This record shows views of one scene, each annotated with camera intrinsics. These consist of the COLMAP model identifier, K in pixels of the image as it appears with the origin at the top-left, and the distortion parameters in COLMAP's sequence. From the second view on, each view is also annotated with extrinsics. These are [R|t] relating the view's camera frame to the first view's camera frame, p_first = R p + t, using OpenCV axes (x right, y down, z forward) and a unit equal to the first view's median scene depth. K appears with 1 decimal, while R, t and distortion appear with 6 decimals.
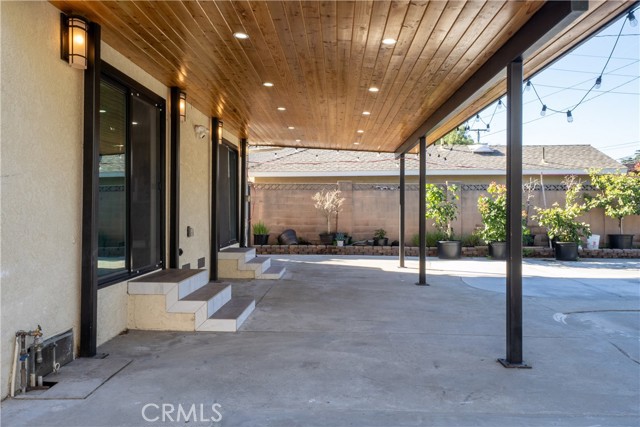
lens RADIAL K [[499.7, 0, 320.7], [0, 499.7, 212.6], [0, 0, 1]] dist [0.003509, 0.006236]
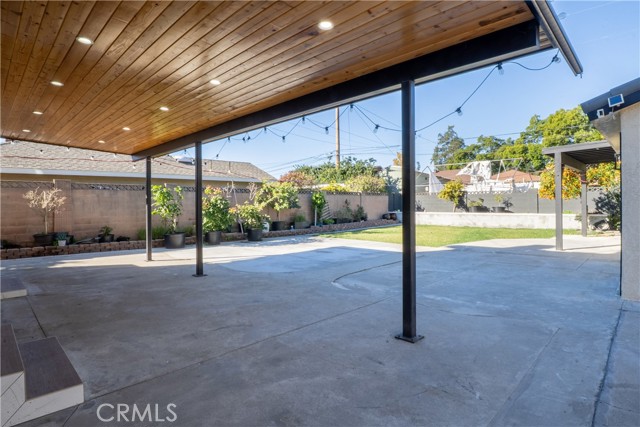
lens RADIAL K [[342.0, 0, 318.0], [0, 342.0, 208.3], [0, 0, 1]] dist [-0.022000, 0.000442]
pose [[0.681581, -0.016890, 0.731548, -0.106488], [0.016299, 0.999836, 0.007898, -0.003796], [-0.731561, 0.006541, 0.681745, 0.187304]]
